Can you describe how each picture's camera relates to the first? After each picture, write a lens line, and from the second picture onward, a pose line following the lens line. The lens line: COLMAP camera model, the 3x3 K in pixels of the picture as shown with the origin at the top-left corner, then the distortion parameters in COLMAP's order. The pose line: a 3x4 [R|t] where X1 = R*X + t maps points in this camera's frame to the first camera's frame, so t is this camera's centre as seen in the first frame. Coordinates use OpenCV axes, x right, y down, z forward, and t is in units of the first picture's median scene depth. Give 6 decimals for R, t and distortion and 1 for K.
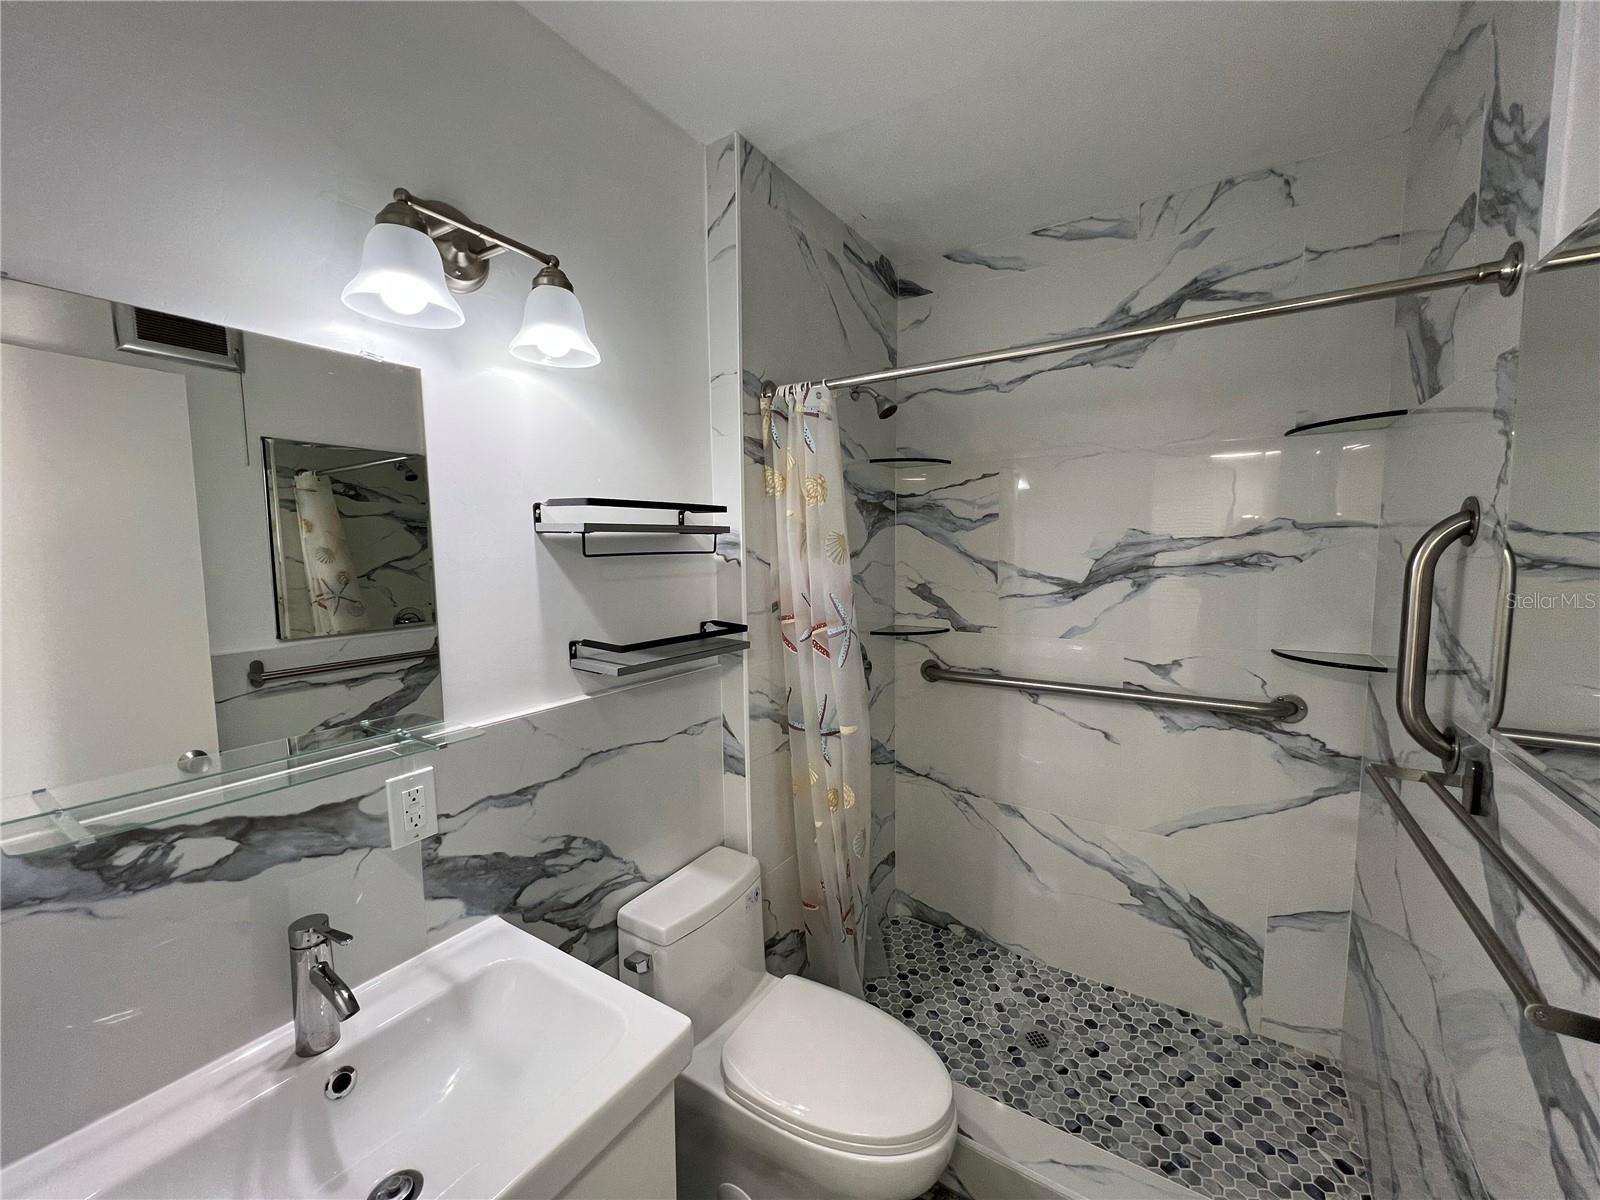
lens RADIAL K [[639.4, 0, 802.5], [0, 639.4, 599.3], [0, 0, 1]] dist [-0.001739, 0.000014]
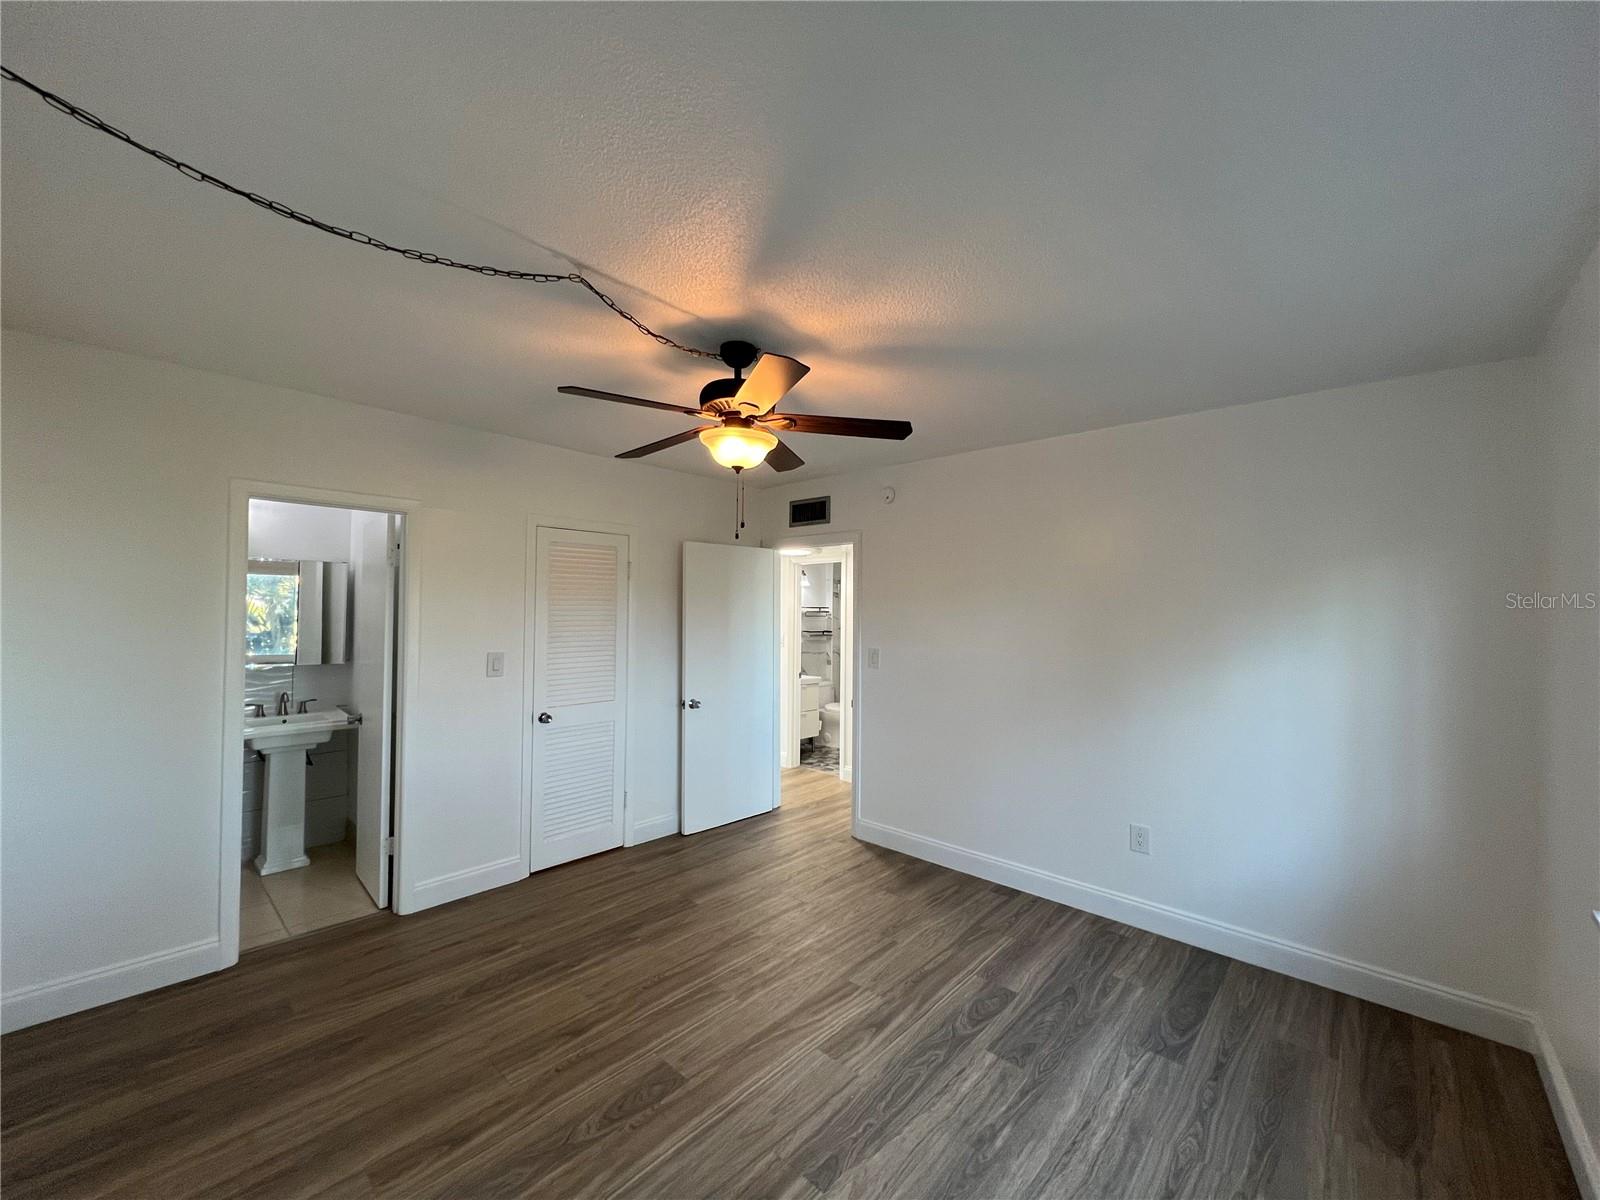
lens RADIAL K [[639.4, 0, 803.7], [0, 639.4, 597.3], [0, 0, 1]] dist [-0.001739, 0.000014]
pose [[0.988105, 0.012935, -0.153235, 0.441123], [-0.030365, 0.993248, -0.111964, 0.336334], [0.150752, 0.115286, 0.981826, -3.854369]]
